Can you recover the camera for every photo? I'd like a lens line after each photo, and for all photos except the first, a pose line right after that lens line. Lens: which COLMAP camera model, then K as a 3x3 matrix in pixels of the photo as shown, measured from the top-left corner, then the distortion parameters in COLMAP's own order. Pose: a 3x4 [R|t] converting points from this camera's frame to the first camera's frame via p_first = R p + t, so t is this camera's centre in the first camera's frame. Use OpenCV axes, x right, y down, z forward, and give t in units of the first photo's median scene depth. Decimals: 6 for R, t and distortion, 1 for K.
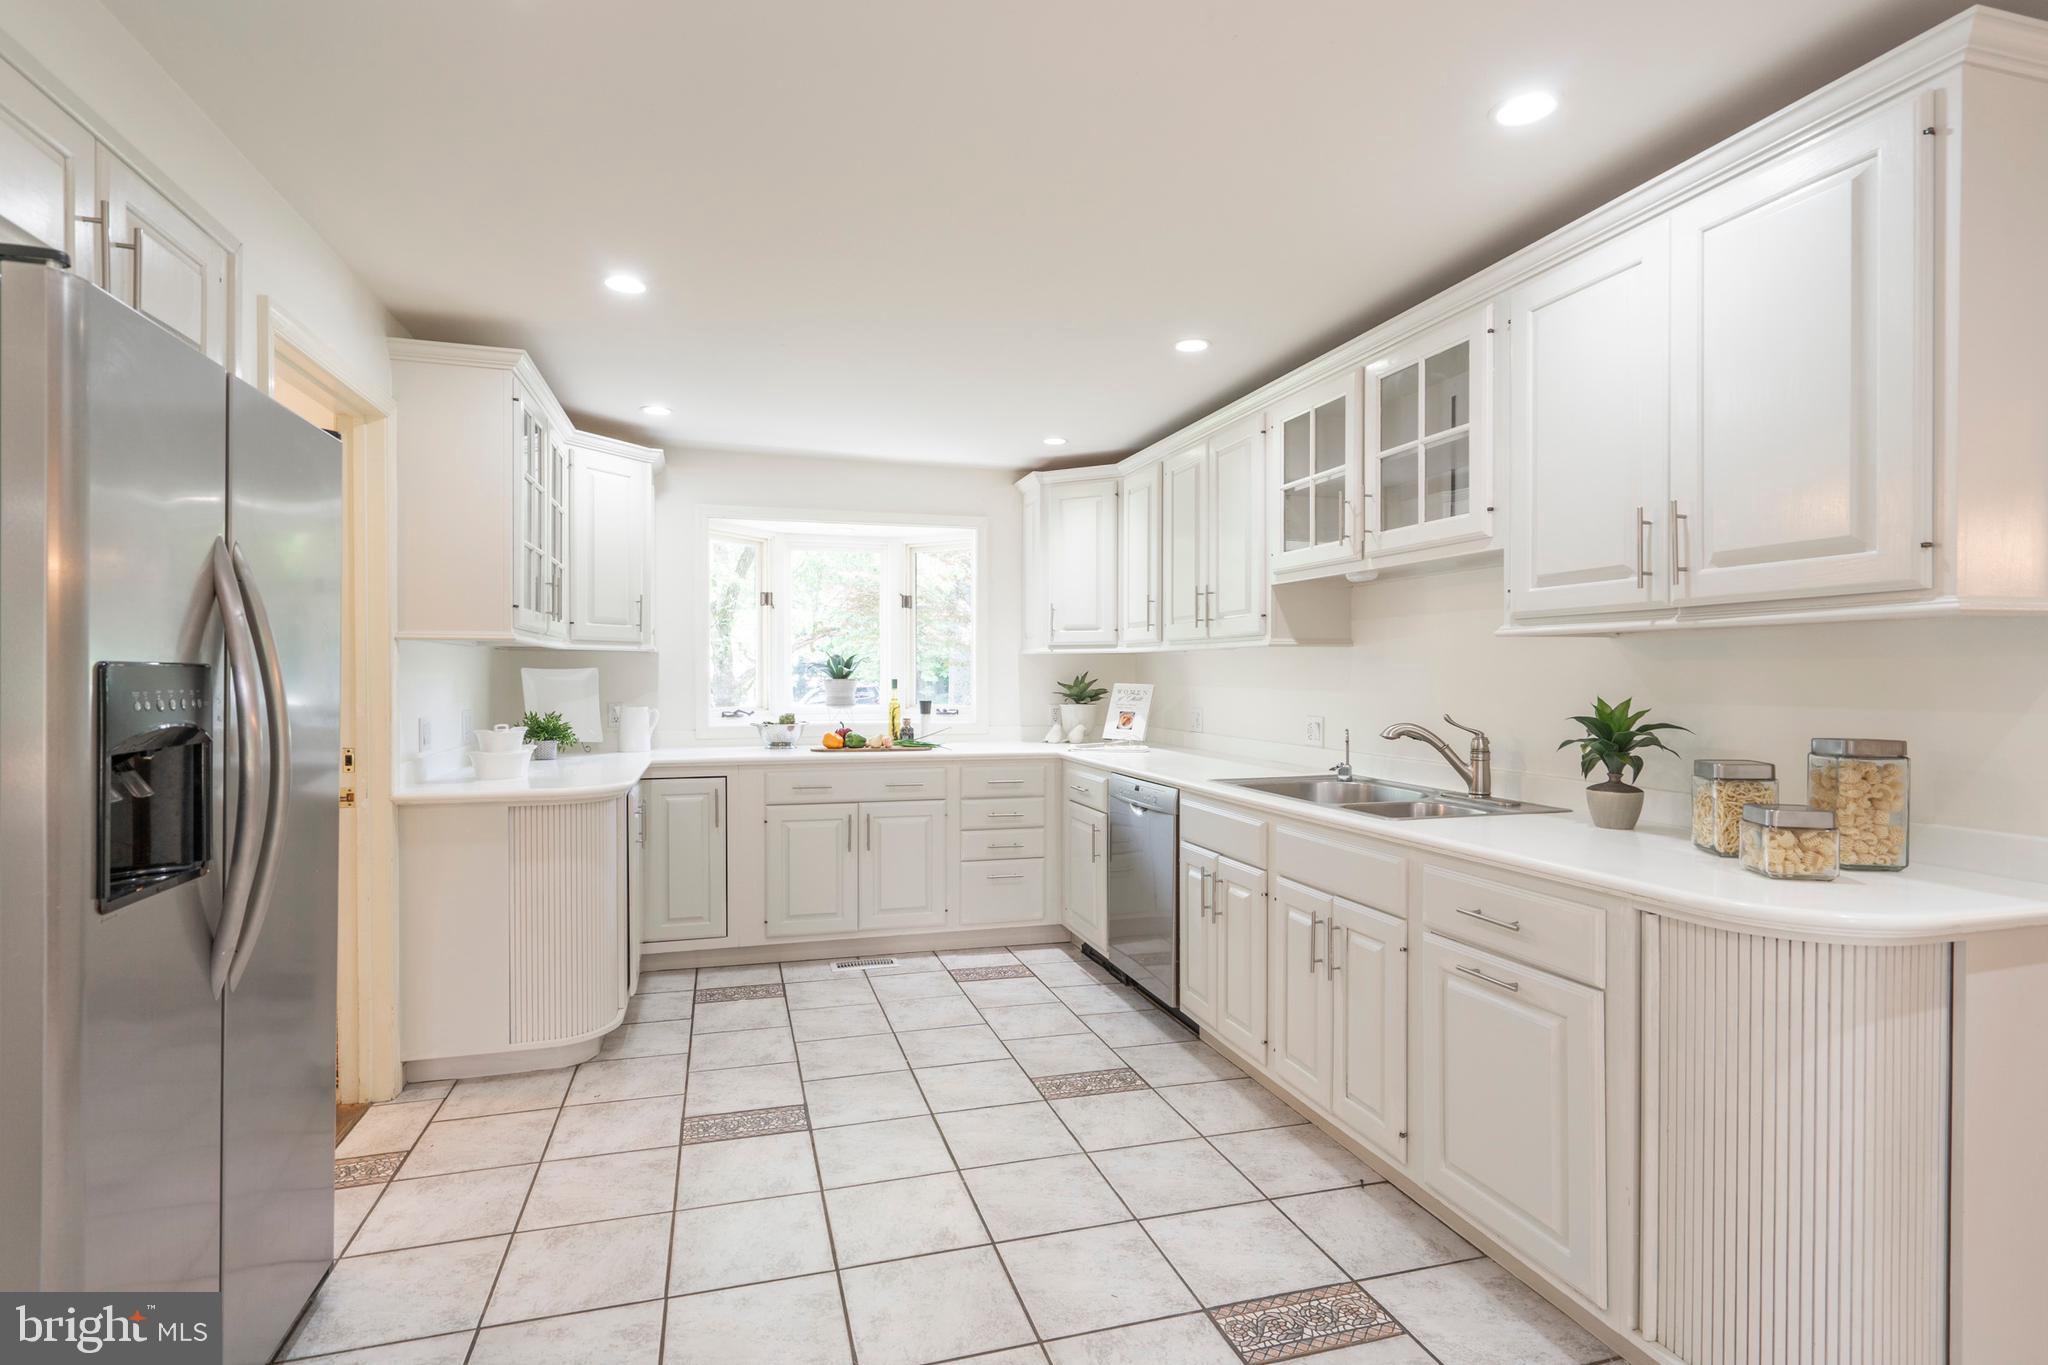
lens RADIAL K [[1043.6, 0, 1024.0], [0, 1043.6, 682.5], [0, 0, 1]] dist [-0.000219, -0.000031]
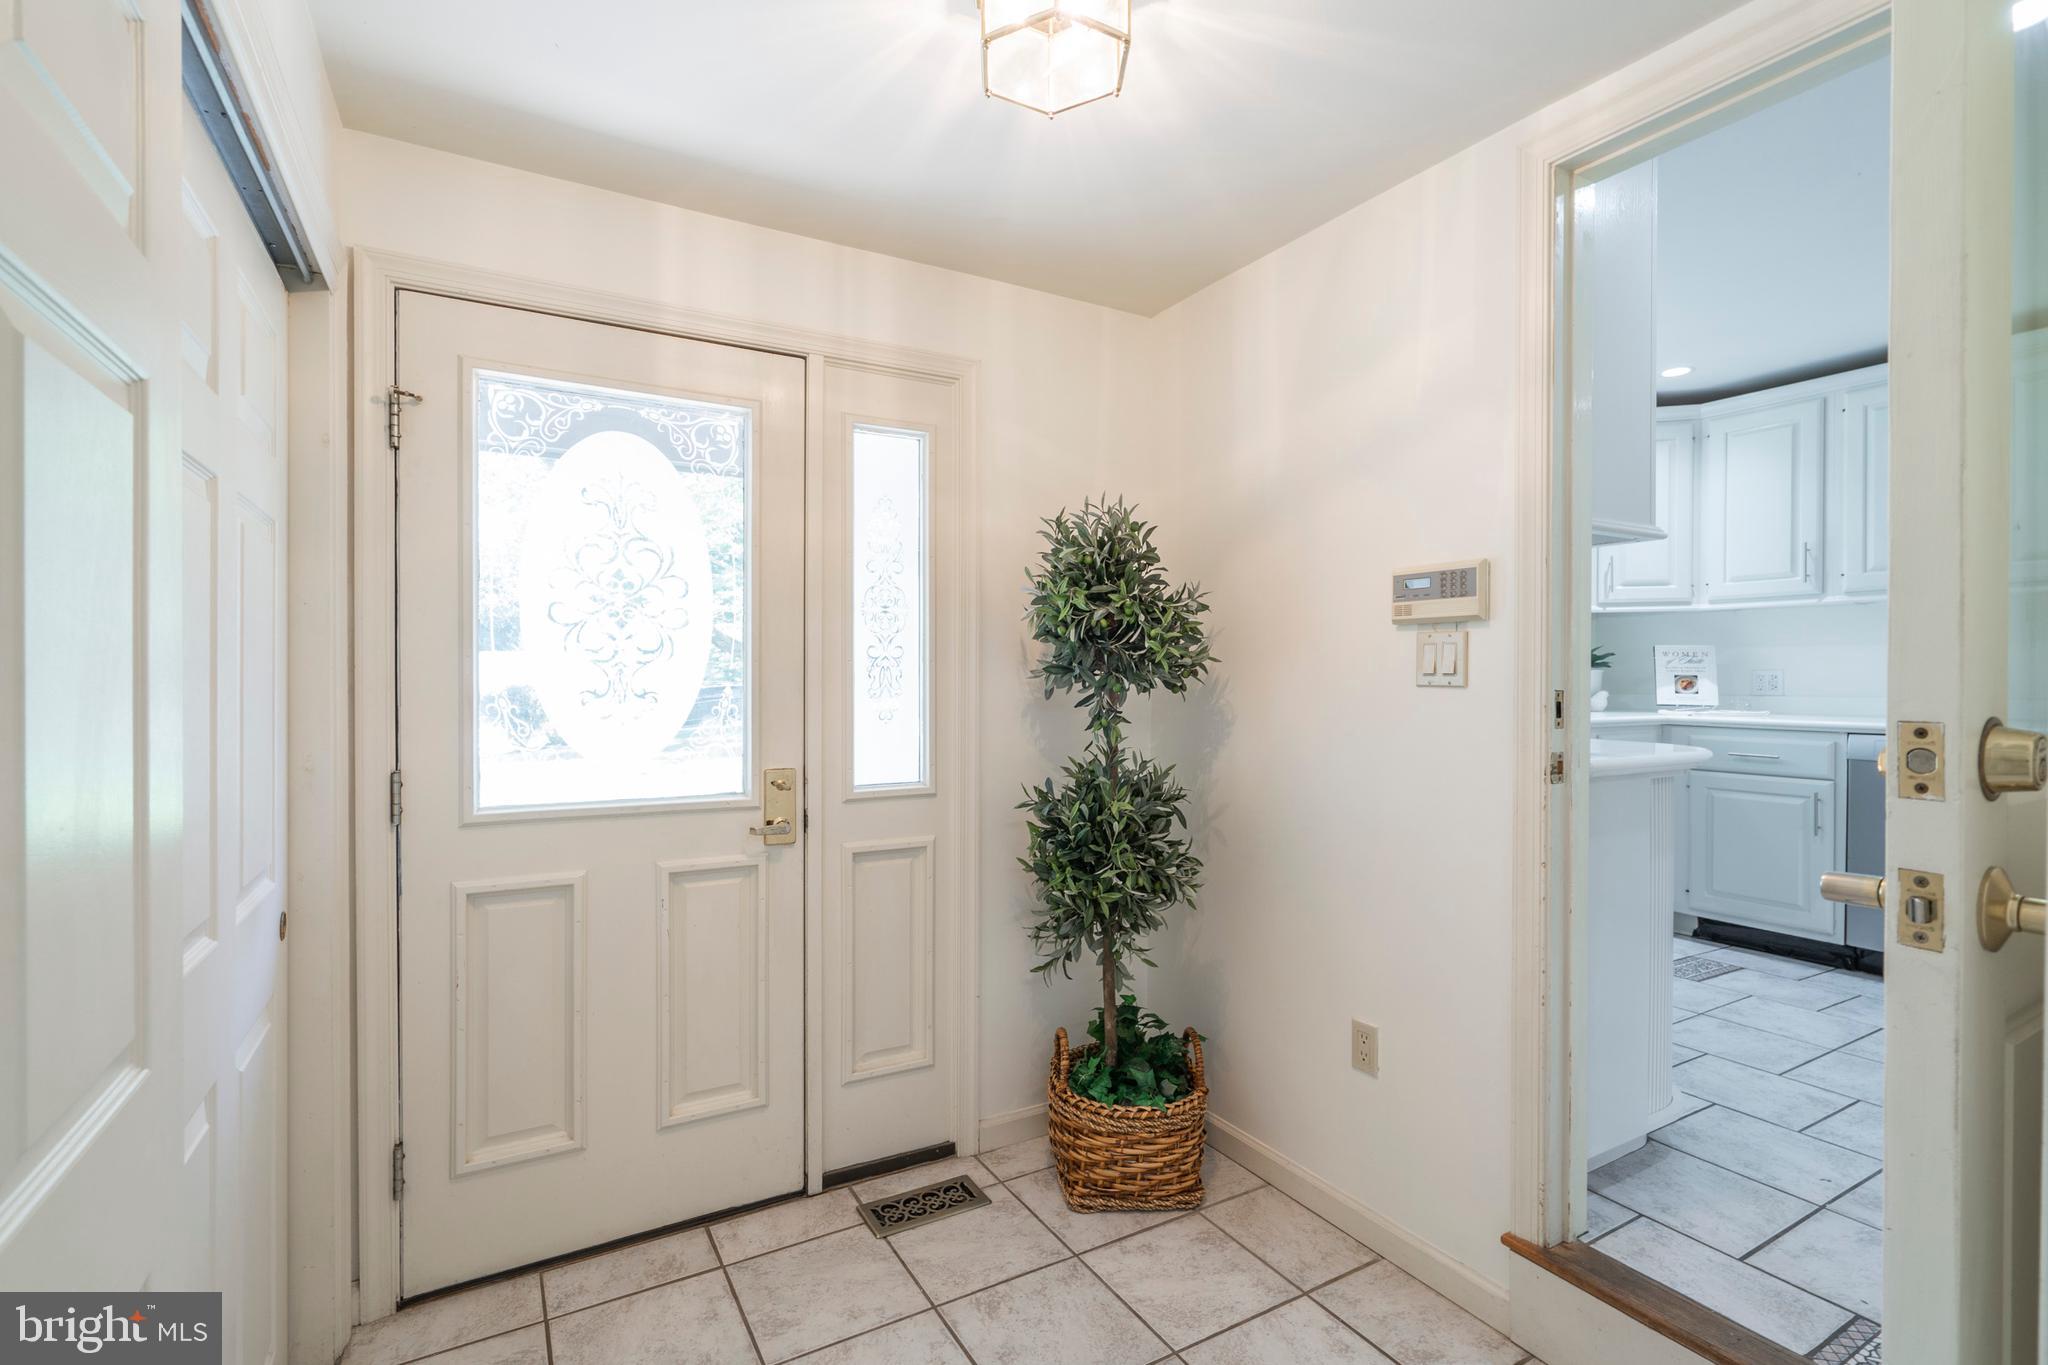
lens RADIAL K [[955.7, 0, 1024.0], [0, 955.7, 682.5], [0, 0, 1]] dist [-0.006294, -0.000198]
pose [[0.974587, -0.000780, 0.224008, -0.669724], [0.001124, 0.999998, -0.001406, 0.035601], [-0.224007, 0.001622, 0.974586, 0.307310]]
